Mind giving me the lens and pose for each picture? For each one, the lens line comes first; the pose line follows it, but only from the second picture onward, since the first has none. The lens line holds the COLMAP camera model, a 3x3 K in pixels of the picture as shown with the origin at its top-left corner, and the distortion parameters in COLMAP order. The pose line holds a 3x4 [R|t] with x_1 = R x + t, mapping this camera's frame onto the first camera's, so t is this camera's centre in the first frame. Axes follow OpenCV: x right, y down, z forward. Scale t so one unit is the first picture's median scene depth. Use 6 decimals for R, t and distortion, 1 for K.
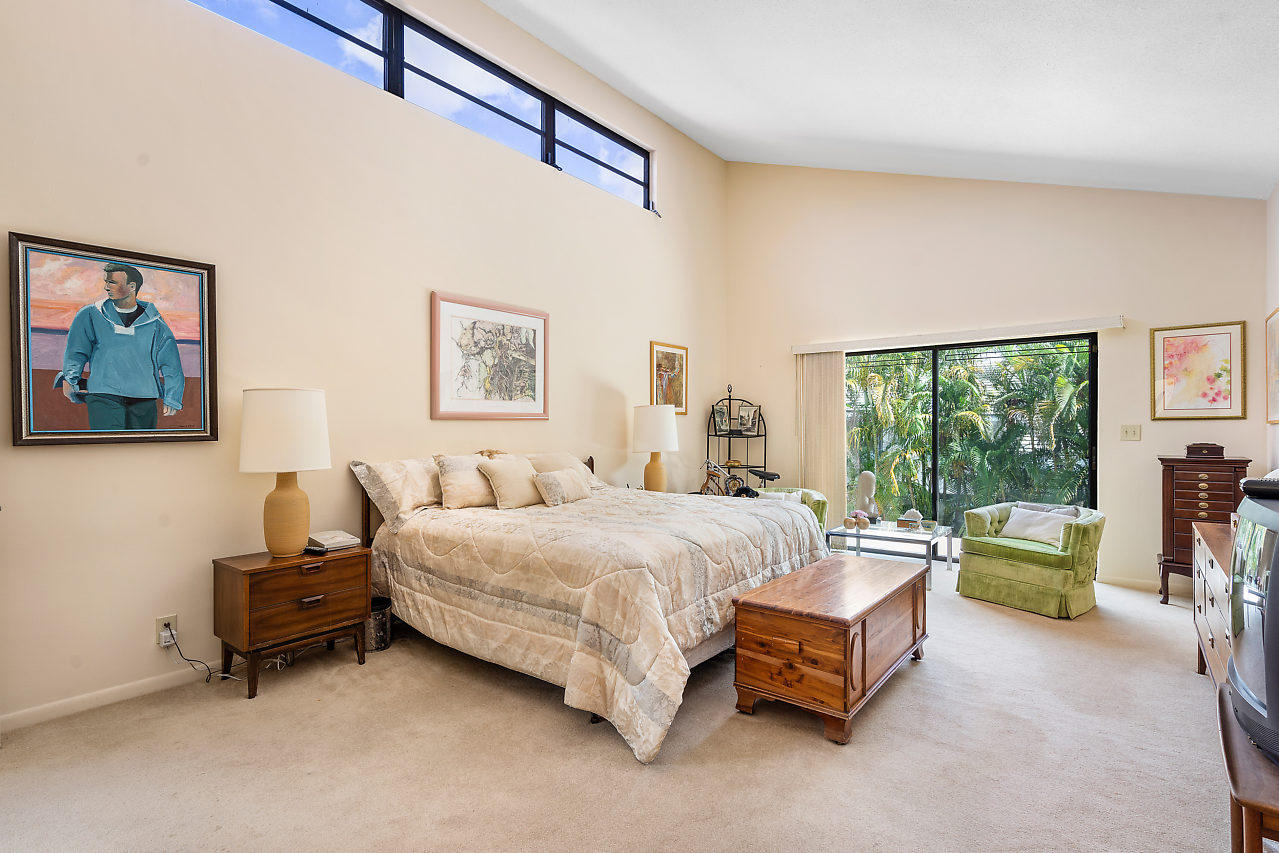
lens RADIAL K [[601.4, 0, 639.5], [0, 601.4, 426.5], [0, 0, 1]] dist [-0.001368, -0.000209]
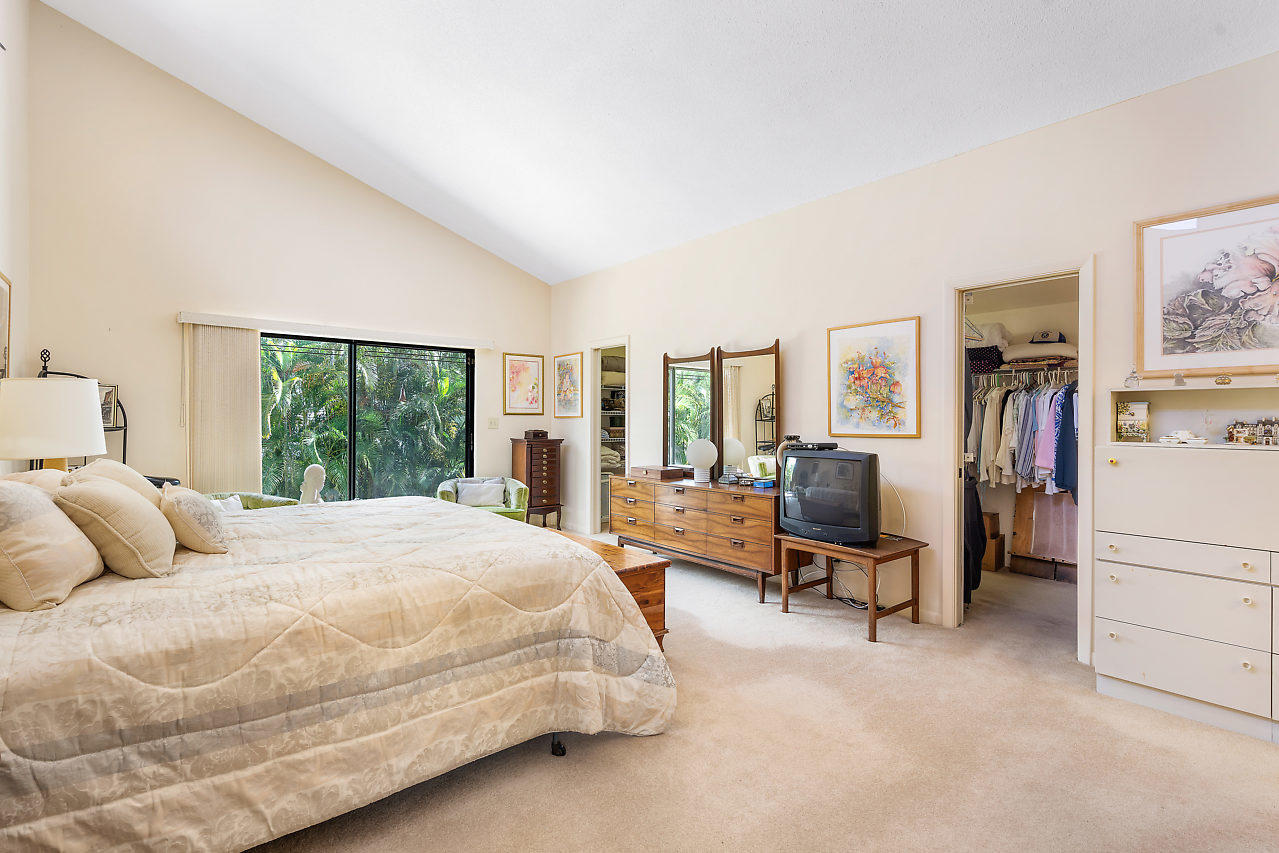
lens RADIAL K [[592.7, 0, 608.2], [0, 592.7, 423.2], [0, 0, 1]] dist [-0.002402, 0.000176]
pose [[0.234551, -0.001005, 0.972103, -0.692122], [-0.008853, 0.999956, 0.003170, 0.004373], [-0.972064, -0.009349, 0.234531, 0.564798]]
